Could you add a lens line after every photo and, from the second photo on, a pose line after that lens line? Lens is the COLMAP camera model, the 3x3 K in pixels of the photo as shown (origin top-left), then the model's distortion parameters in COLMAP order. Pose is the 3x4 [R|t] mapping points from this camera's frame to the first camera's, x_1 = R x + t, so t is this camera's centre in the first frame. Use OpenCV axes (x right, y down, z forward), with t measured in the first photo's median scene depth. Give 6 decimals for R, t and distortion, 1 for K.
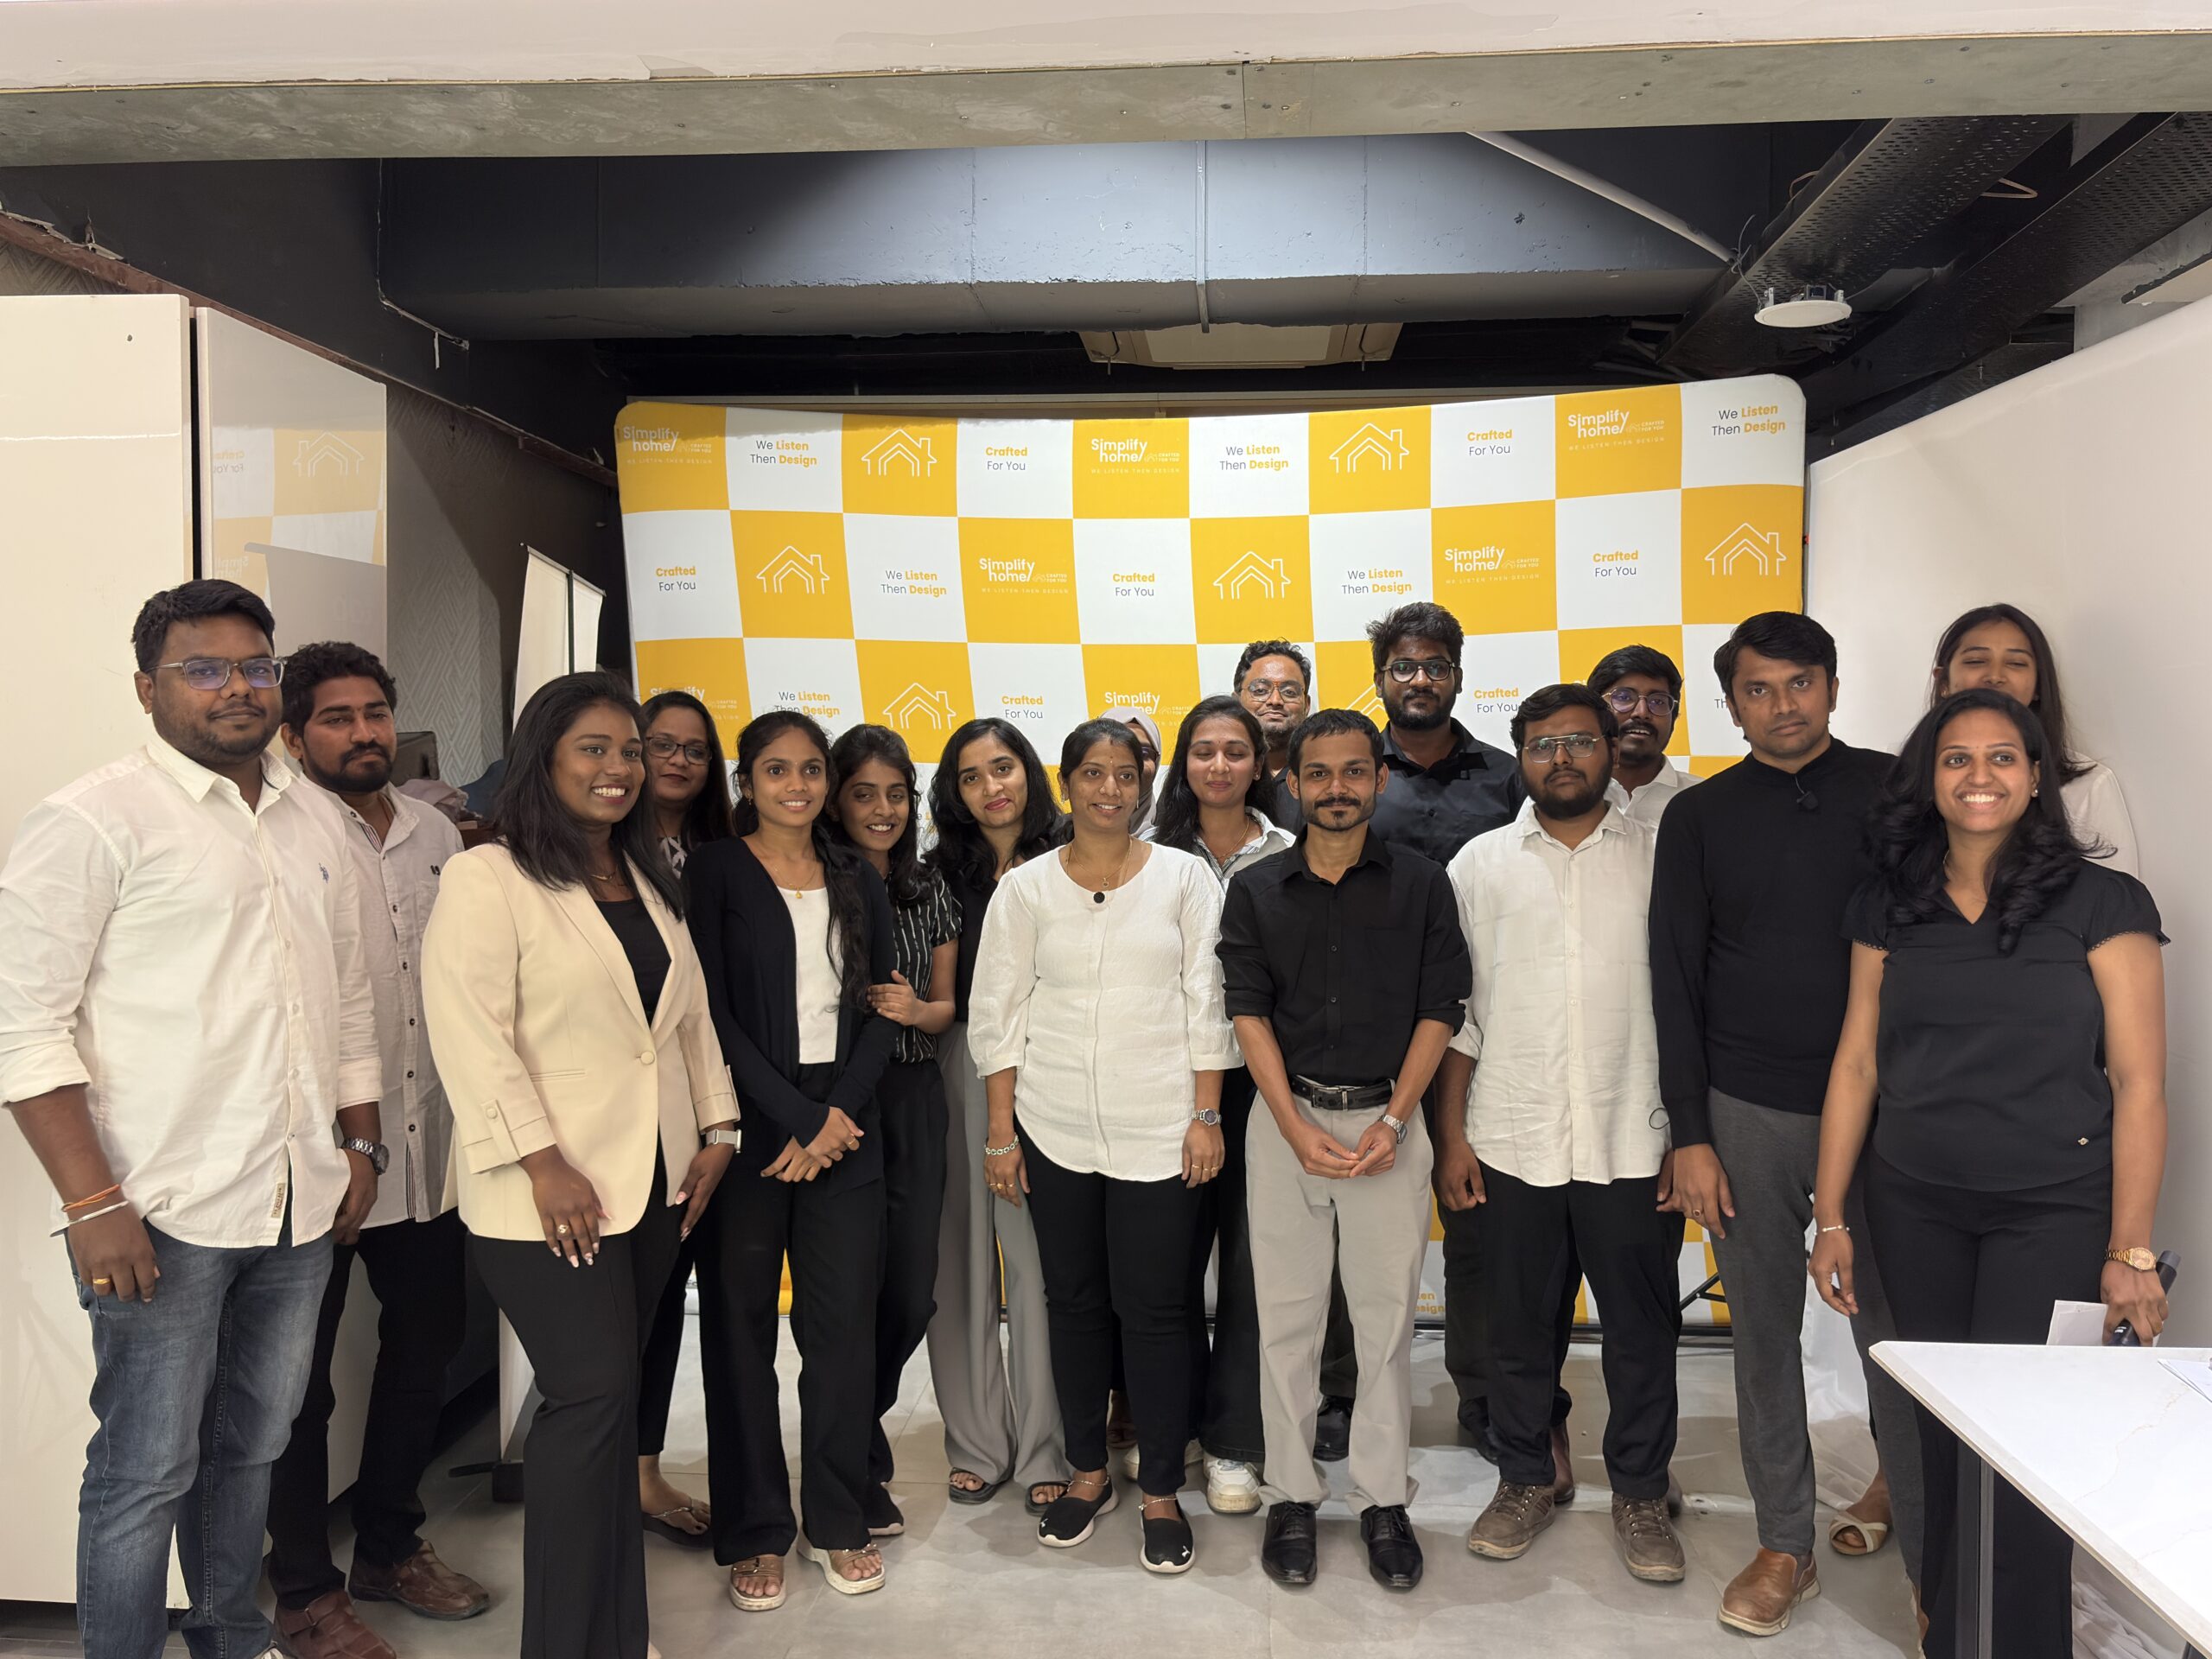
lens RADIAL K [[1901.3, 0, 1103.4], [0, 1901.3, 844.1], [0, 0, 1]] dist [0.105271, -0.088154]
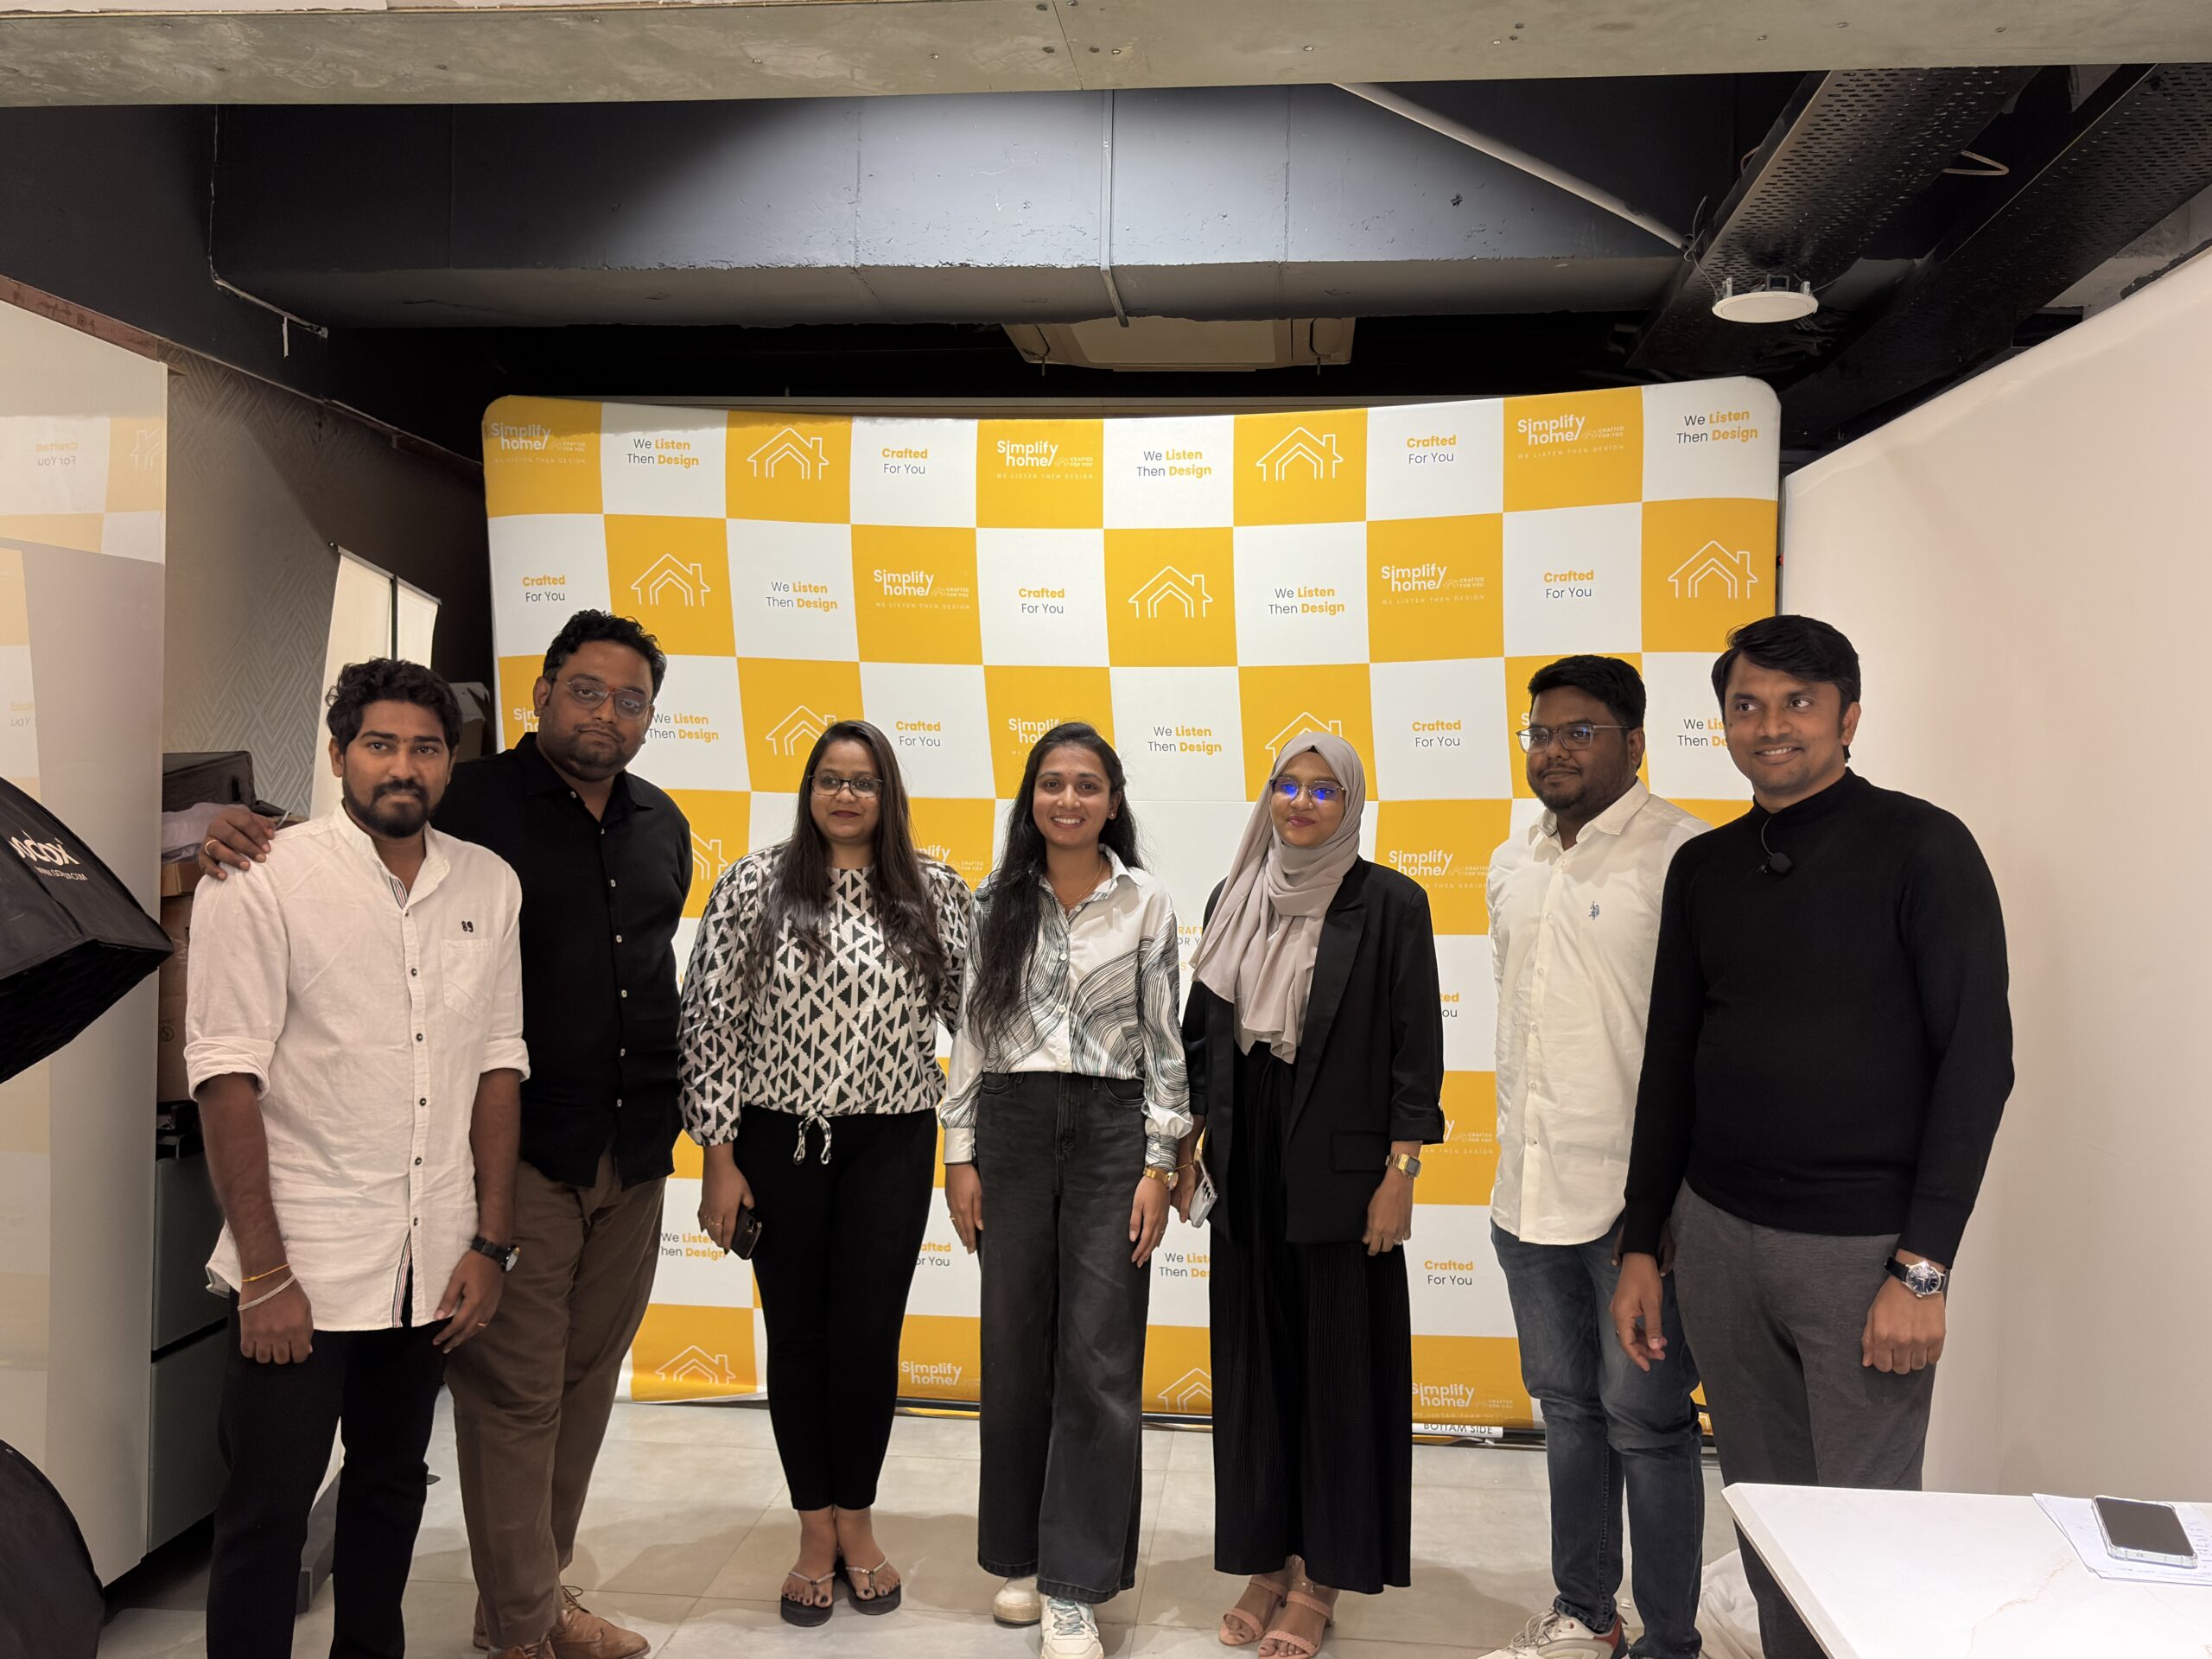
lens RADIAL K [[1990.6, 0, 1107.7], [0, 1990.6, 842.6], [0, 0, 1]] dist [0.115398, -0.104216]
pose [[0.999680, 0.014378, -0.020805, 0.071217], [-0.014811, 0.999674, -0.020798, -0.001789], [0.020499, 0.021100, 0.999567, 0.054593]]
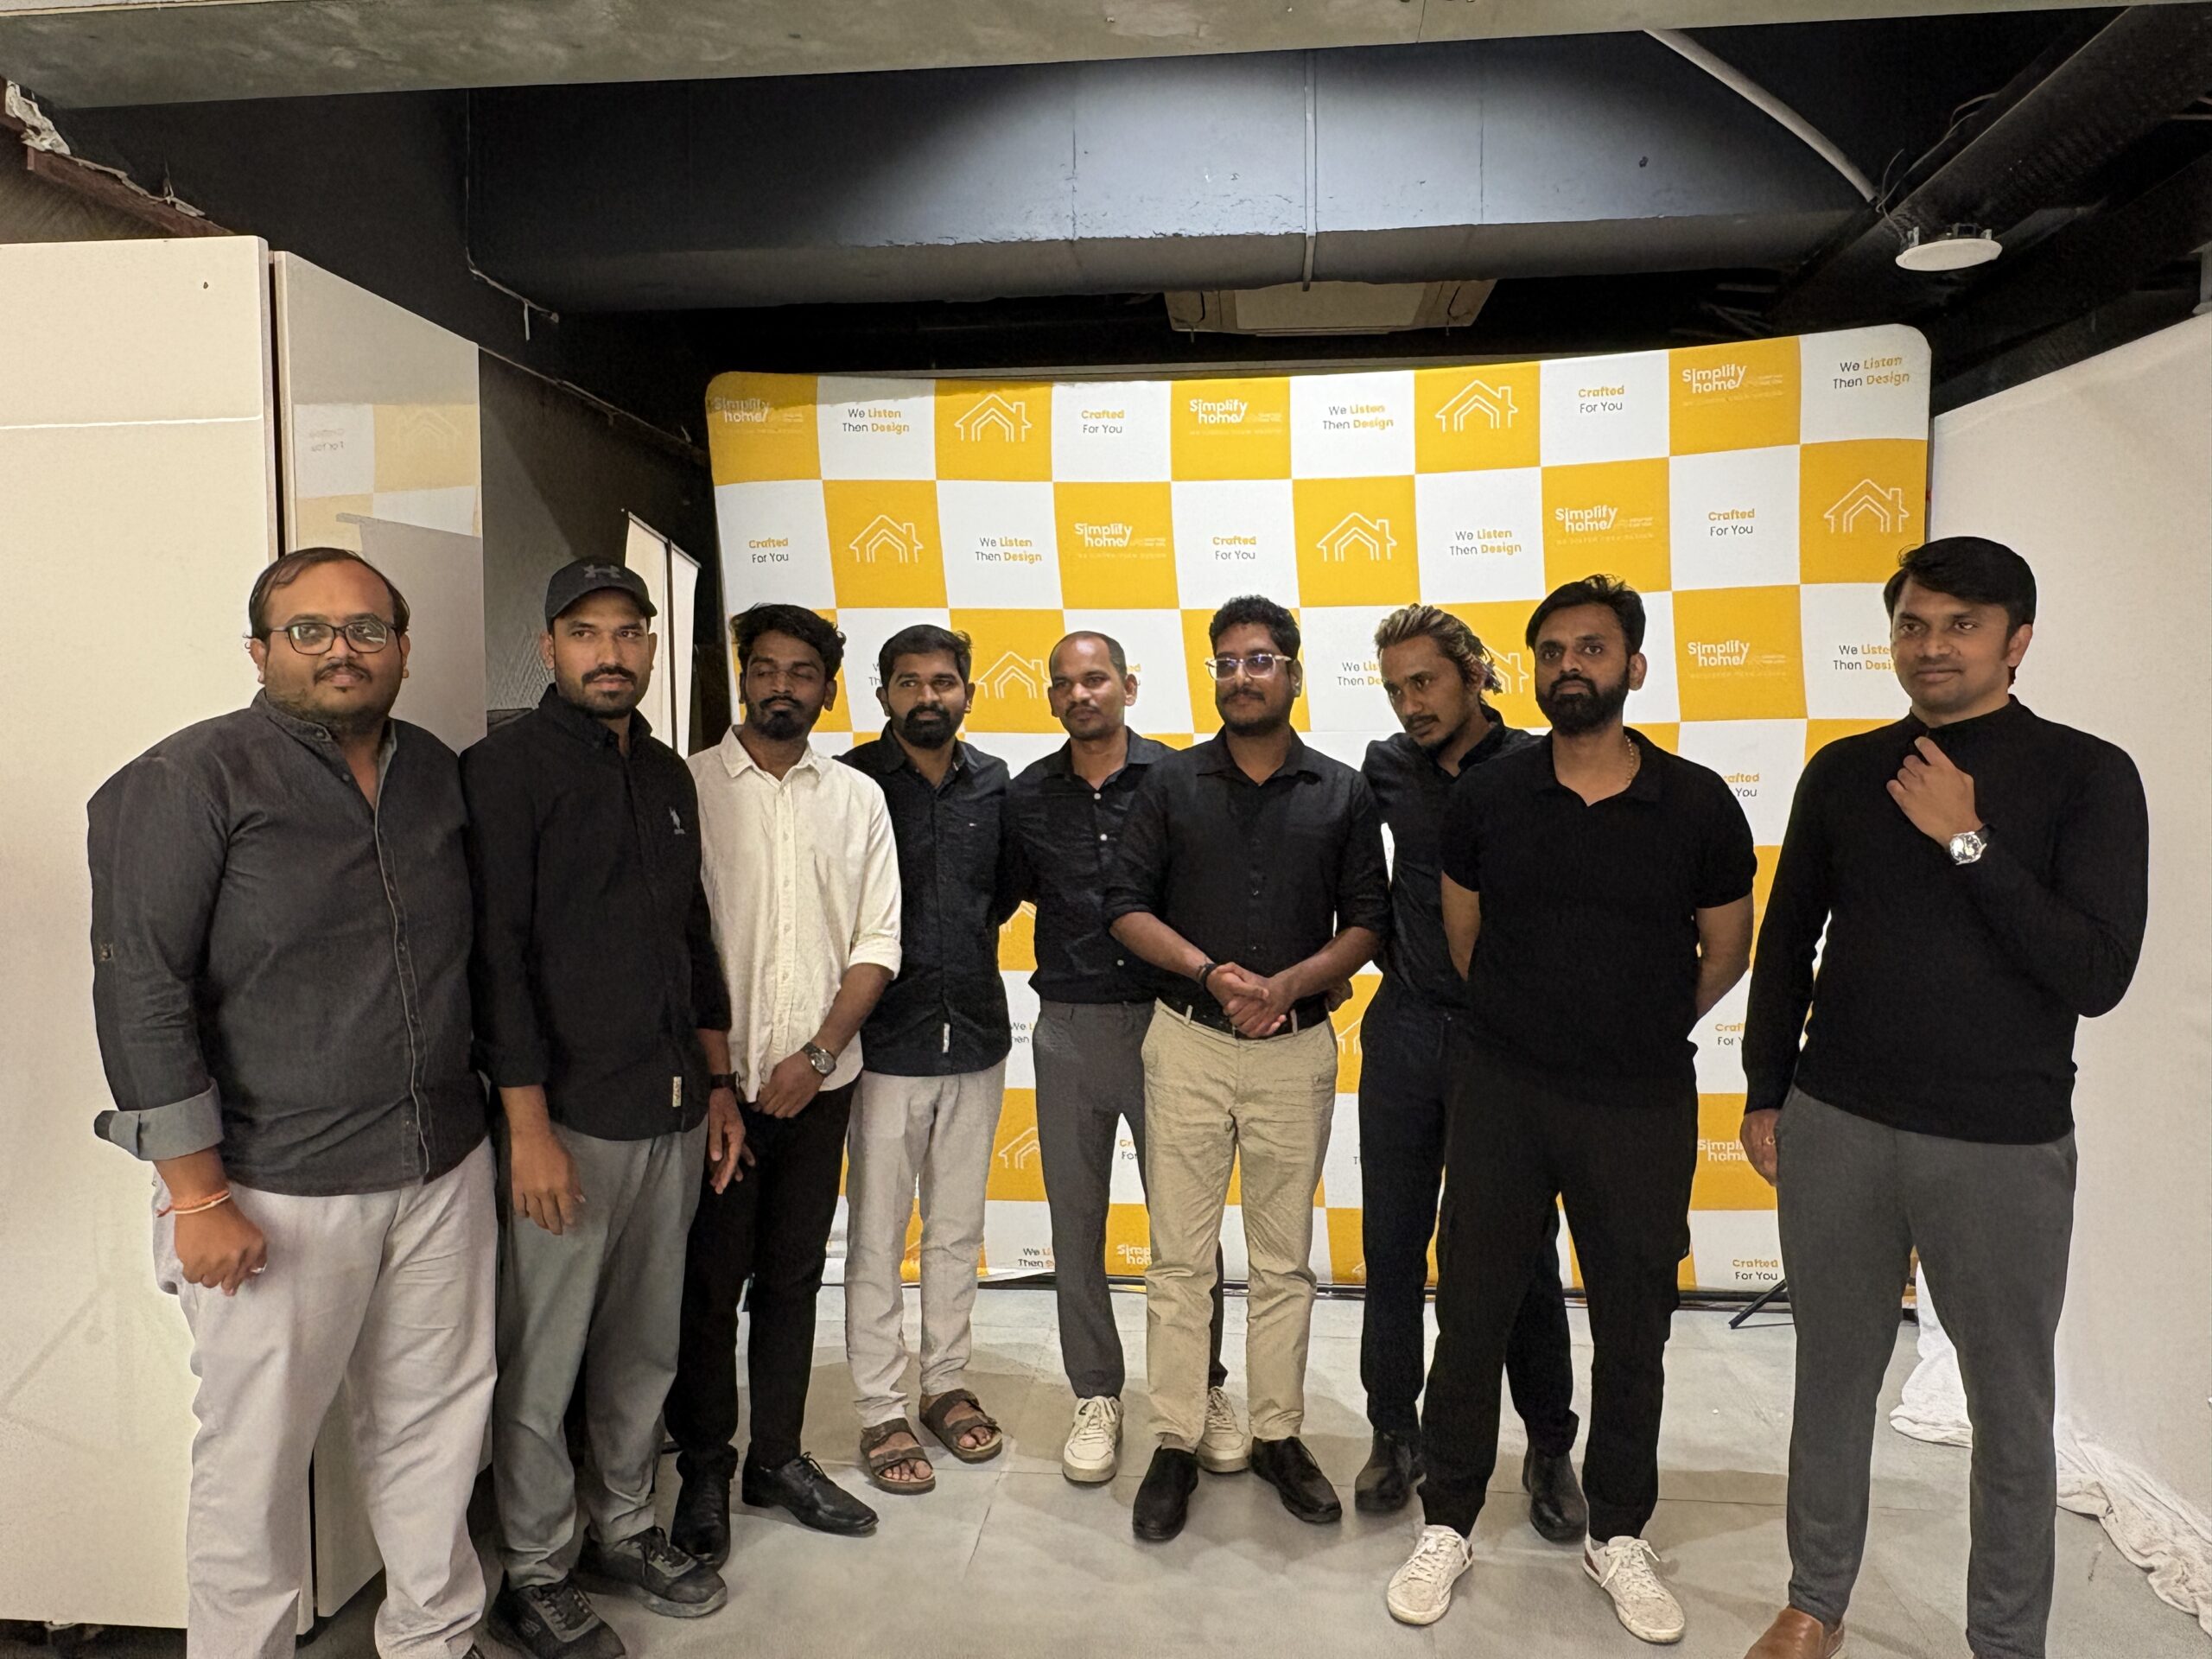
lens RADIAL K [[1704.0, 0, 1098.3], [0, 1704.0, 842.8], [0, 0, 1]] dist [0.008828, 0.020490]
pose [[0.999886, -0.009932, -0.011383, -0.046842], [0.010222, 0.999616, 0.025754, -0.008816], [0.011123, -0.025868, 0.999603, 0.124511]]
